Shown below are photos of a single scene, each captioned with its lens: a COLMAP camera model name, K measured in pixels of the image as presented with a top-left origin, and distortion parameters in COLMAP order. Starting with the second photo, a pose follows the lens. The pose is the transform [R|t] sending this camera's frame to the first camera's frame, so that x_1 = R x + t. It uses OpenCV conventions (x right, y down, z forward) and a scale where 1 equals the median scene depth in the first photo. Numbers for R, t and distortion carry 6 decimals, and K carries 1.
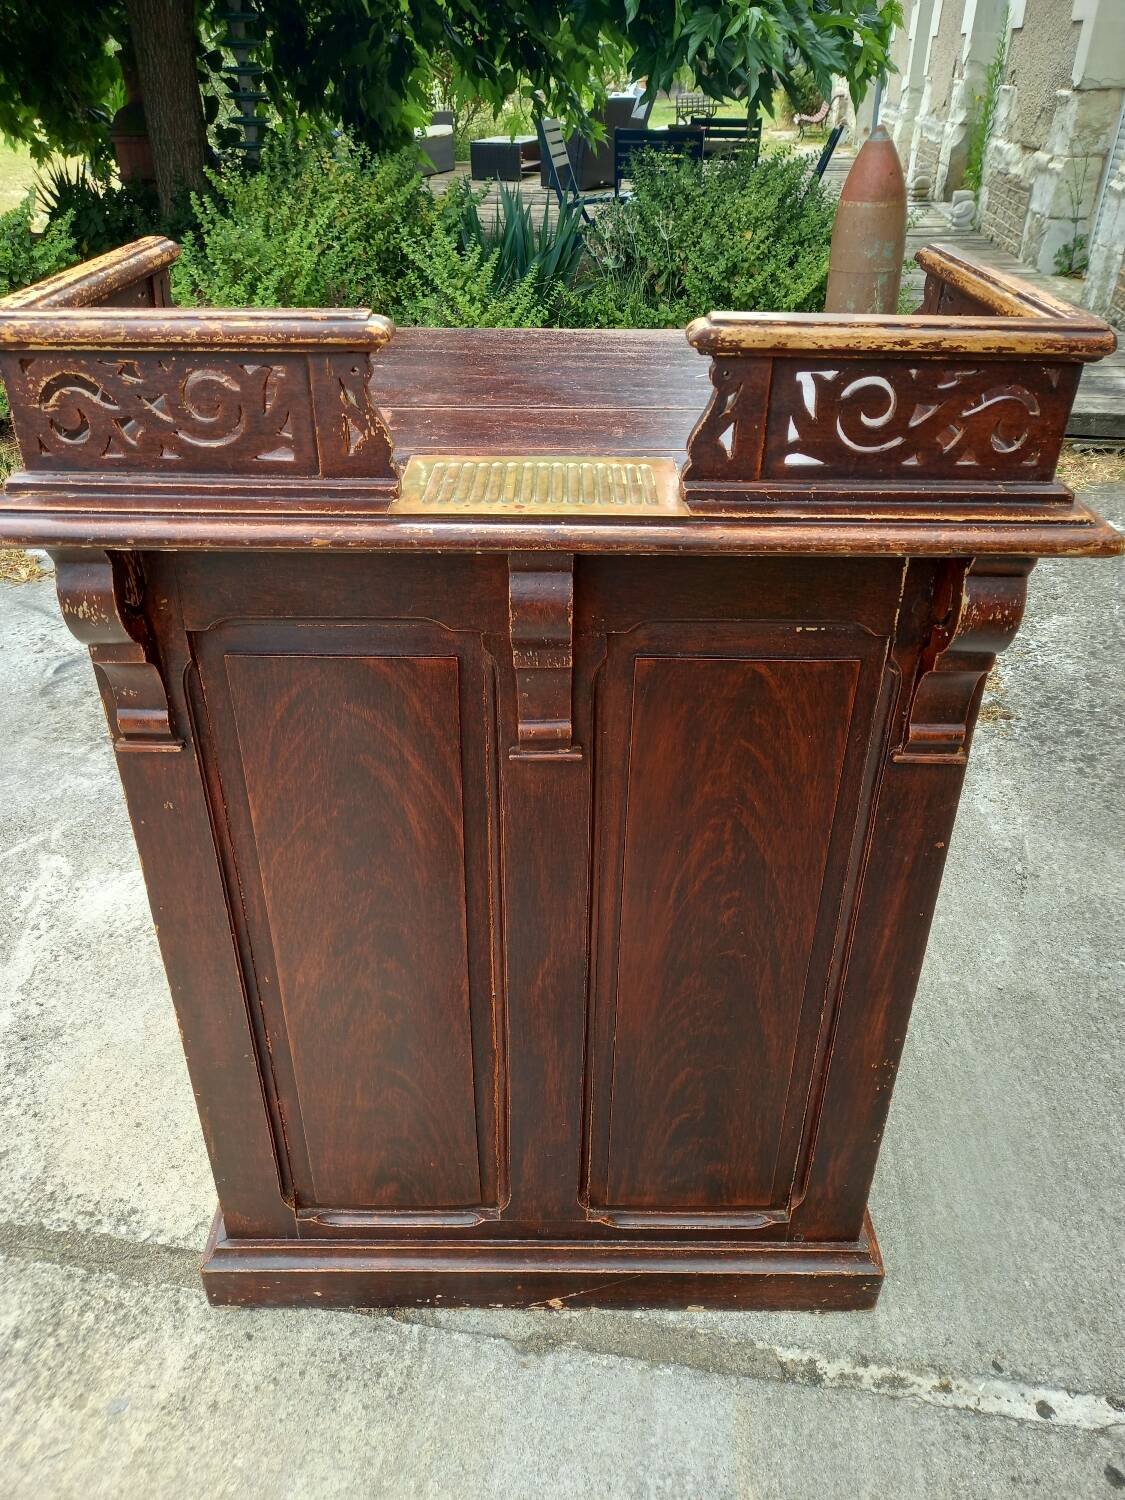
lens RADIAL K [[1120.4, 0, 557.6], [0, 1120.4, 750.9], [0, 0, 1]] dist [0.012607, 0.005965]
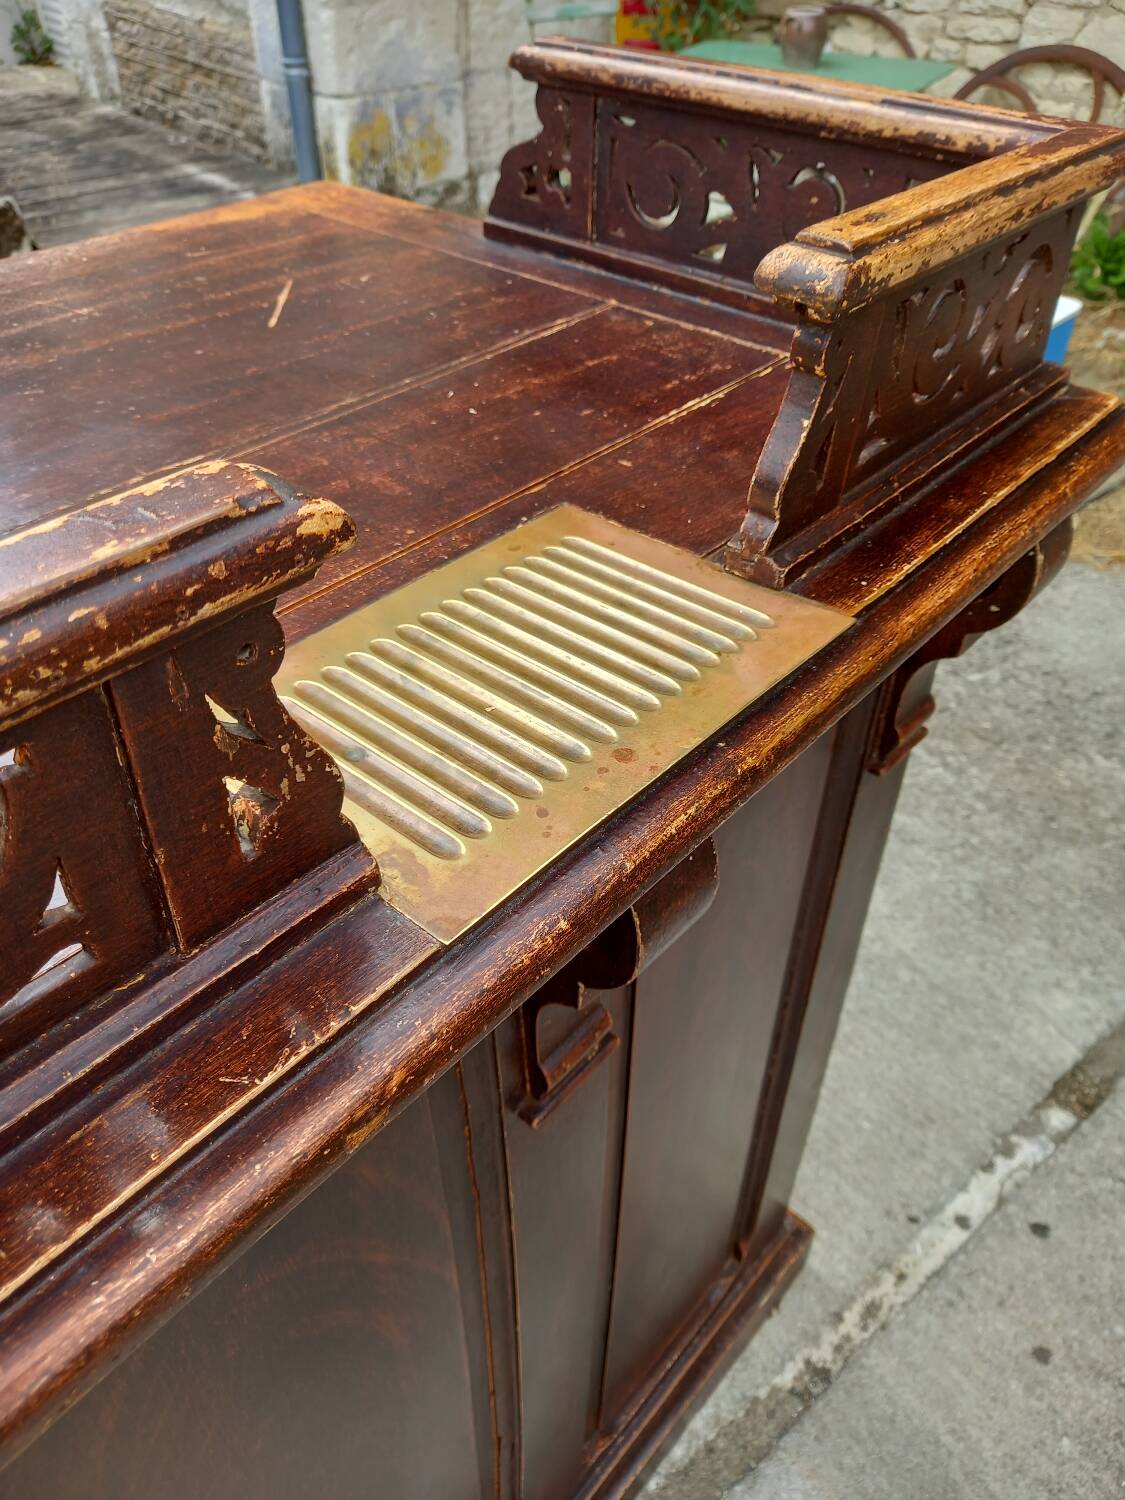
lens RADIAL K [[1139.7, 0, 560.3], [0, 1139.7, 746.1], [0, 0, 1]] dist [-0.044419, 0.051909]
pose [[0.661535, -0.479926, 0.576232, -0.201550], [0.392380, 0.876338, 0.279409, -0.233864], [-0.639069, 0.041263, 0.768041, 0.440561]]
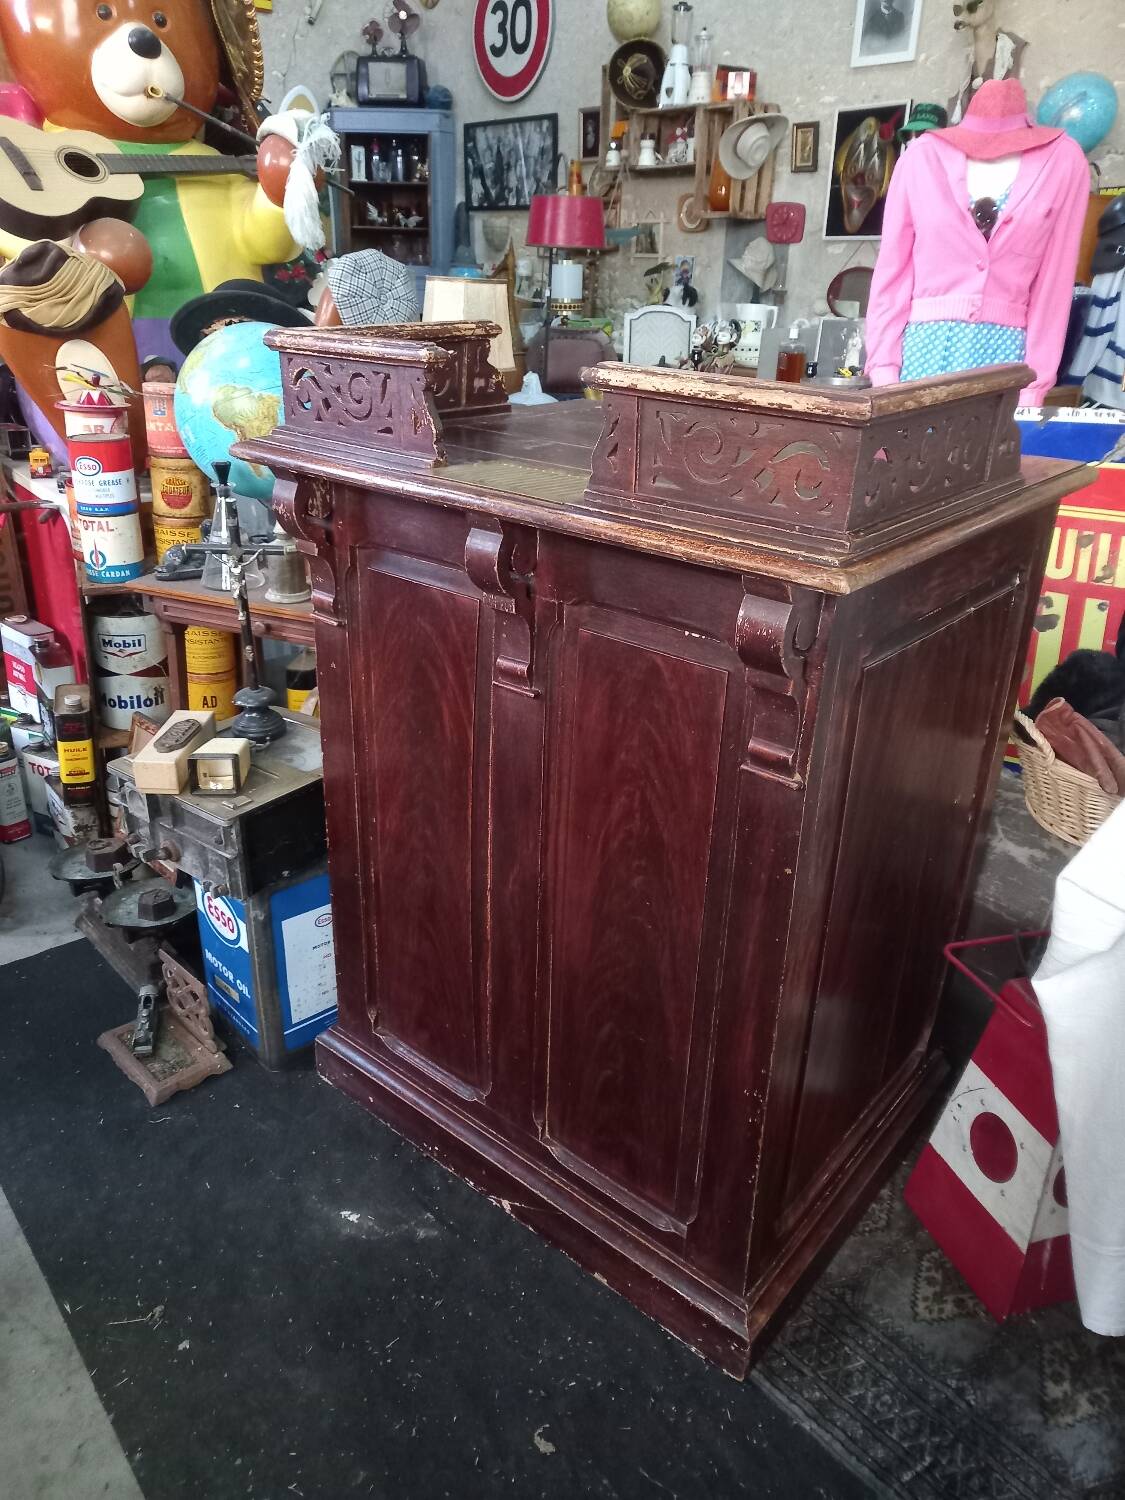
lens RADIAL K [[1095.9, 0, 548.6], [0, 1095.9, 743.1], [0, 0, 1]] dist [0.042604, -0.039379]
pose [[0.760957, 0.276973, -0.586712, 0.623837], [-0.359848, 0.932636, -0.026441, 0.066084], [0.539865, 0.231247, 0.809364, -0.011751]]
